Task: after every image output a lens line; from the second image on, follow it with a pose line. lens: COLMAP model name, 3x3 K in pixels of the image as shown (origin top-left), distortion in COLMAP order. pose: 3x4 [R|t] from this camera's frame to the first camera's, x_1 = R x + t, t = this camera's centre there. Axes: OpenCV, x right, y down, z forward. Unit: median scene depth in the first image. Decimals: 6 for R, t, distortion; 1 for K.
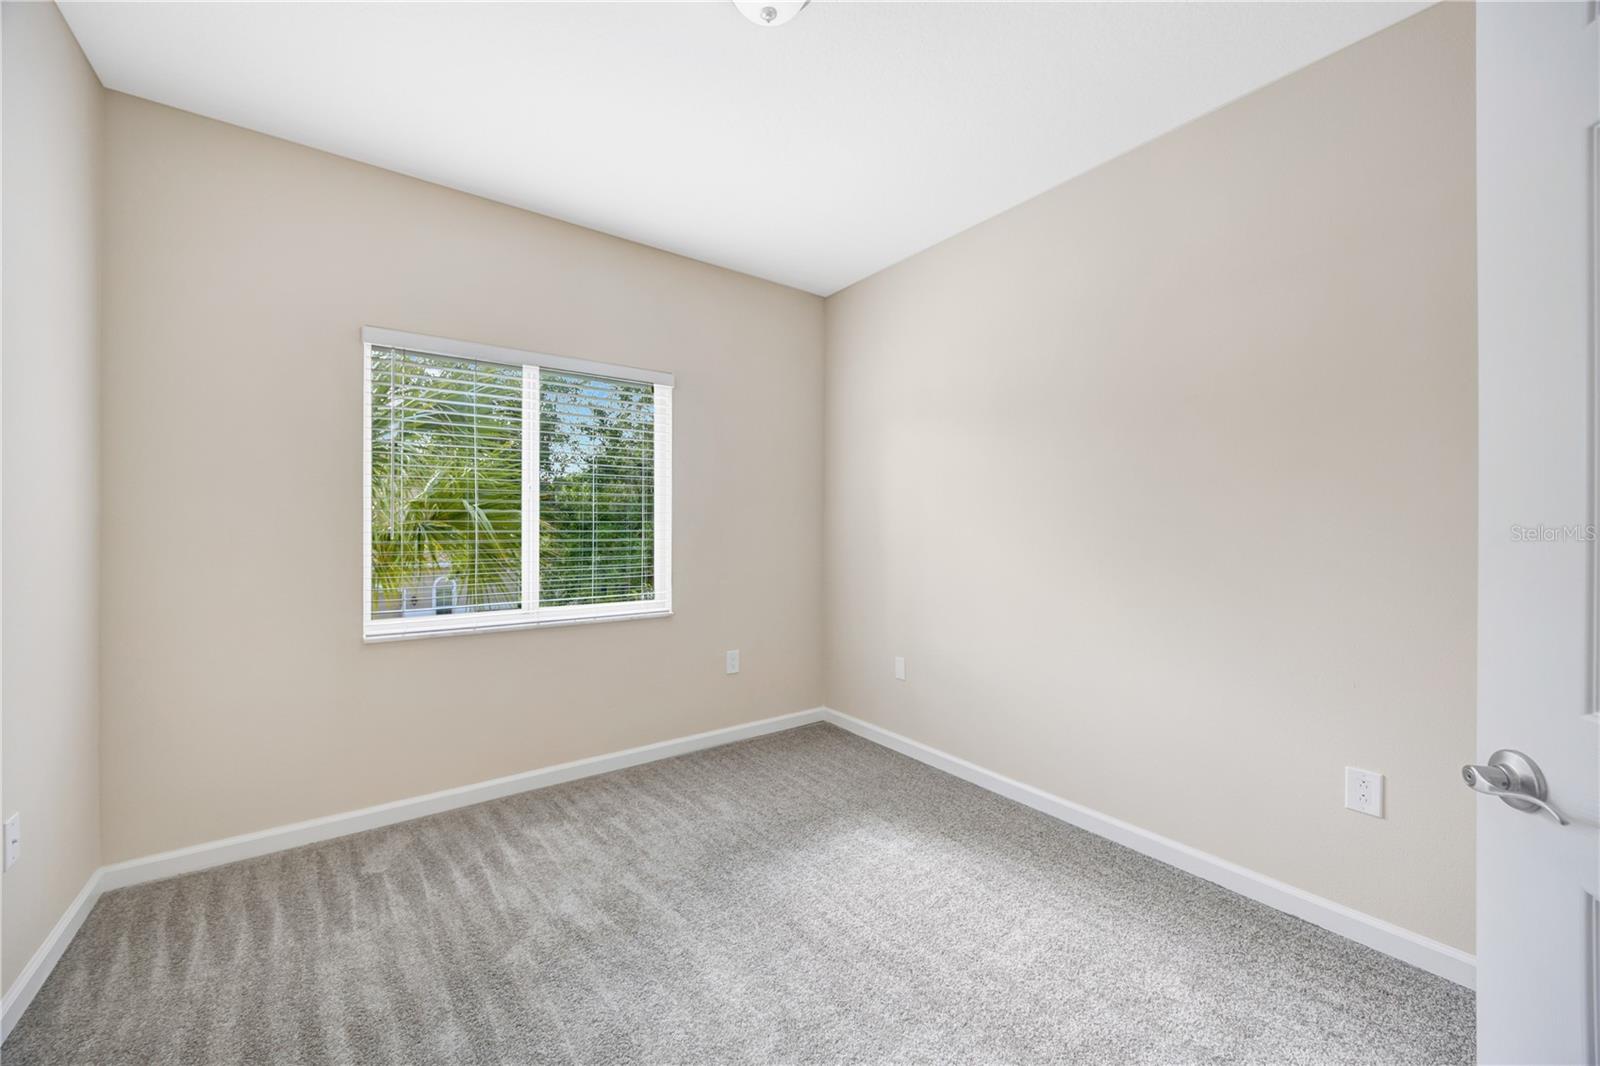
lens RADIAL K [[623.7, 0, 802.0], [0, 623.7, 536.6], [0, 0, 1]] dist [-0.001668, -0.000097]
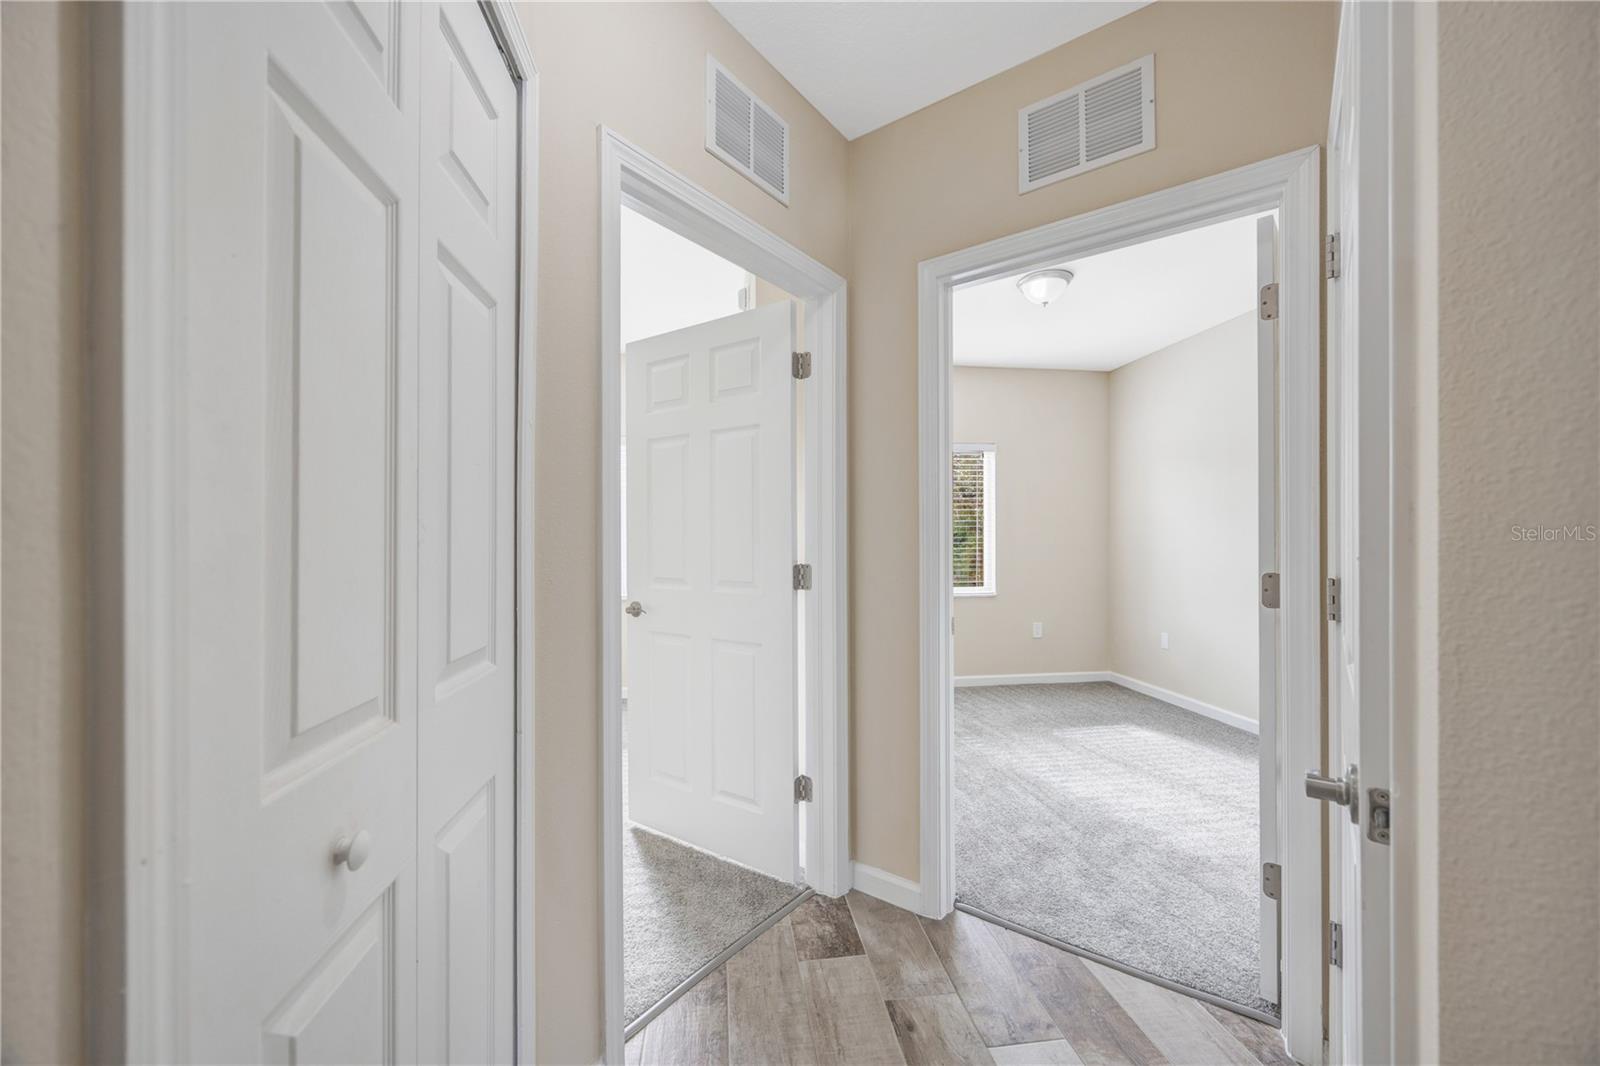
lens RADIAL K [[623.7, 0, 802.0], [0, 623.7, 536.6], [0, 0, 1]] dist [-0.001668, -0.000097]
pose [[0.881048, -0.008947, -0.472942, 0.106465], [-0.004558, 0.999614, -0.027403, 0.021640], [0.473005, 0.026300, 0.880667, -0.623232]]
